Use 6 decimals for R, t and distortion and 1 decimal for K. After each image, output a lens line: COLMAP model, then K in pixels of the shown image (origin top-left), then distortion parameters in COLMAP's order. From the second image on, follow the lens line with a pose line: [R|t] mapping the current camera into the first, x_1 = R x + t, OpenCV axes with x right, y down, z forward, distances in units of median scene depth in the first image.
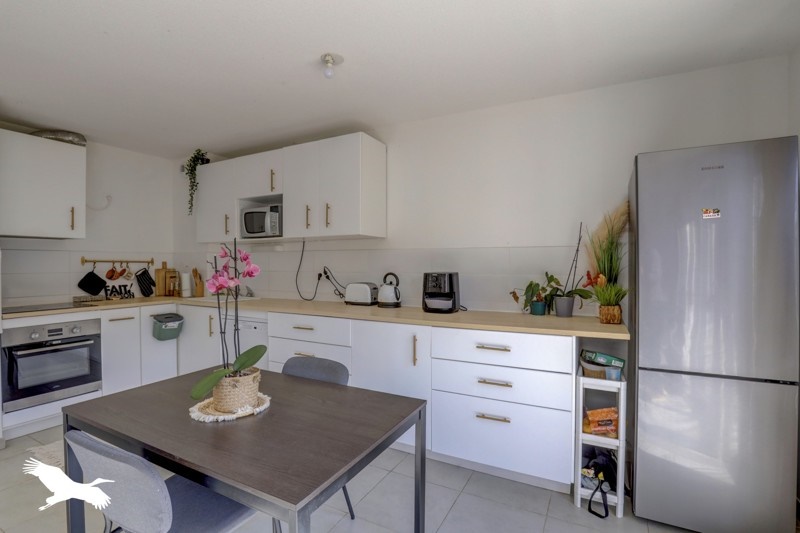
lens RADIAL K [[405.7, 0, 362.4], [0, 405.7, 265.5], [0, 0, 1]] dist [-0.014189, -0.000094]
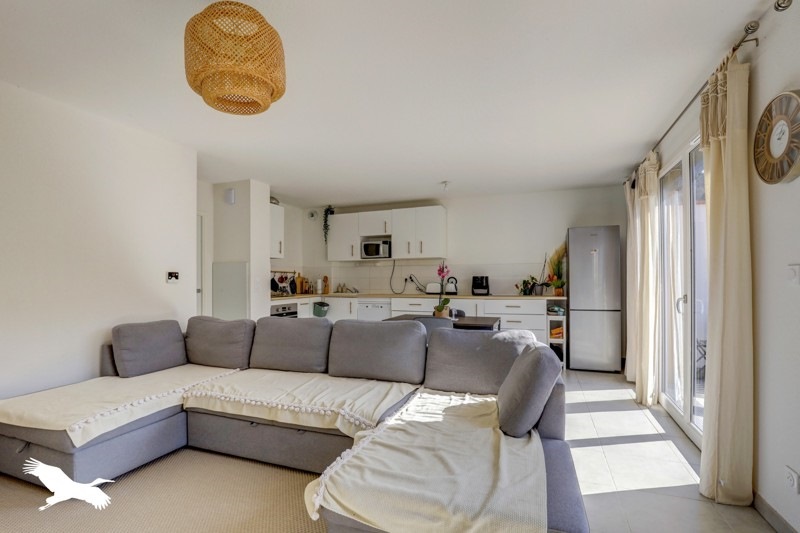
lens RADIAL K [[366.4, 0, 398.9], [0, 366.4, 276.9], [0, 0, 1]] dist [0.000221, -0.000017]
pose [[0.987634, -0.003968, 0.156724, -0.498274], [0.005537, 0.999939, -0.009574, 0.036373], [-0.156676, 0.010324, 0.987596, -0.748836]]
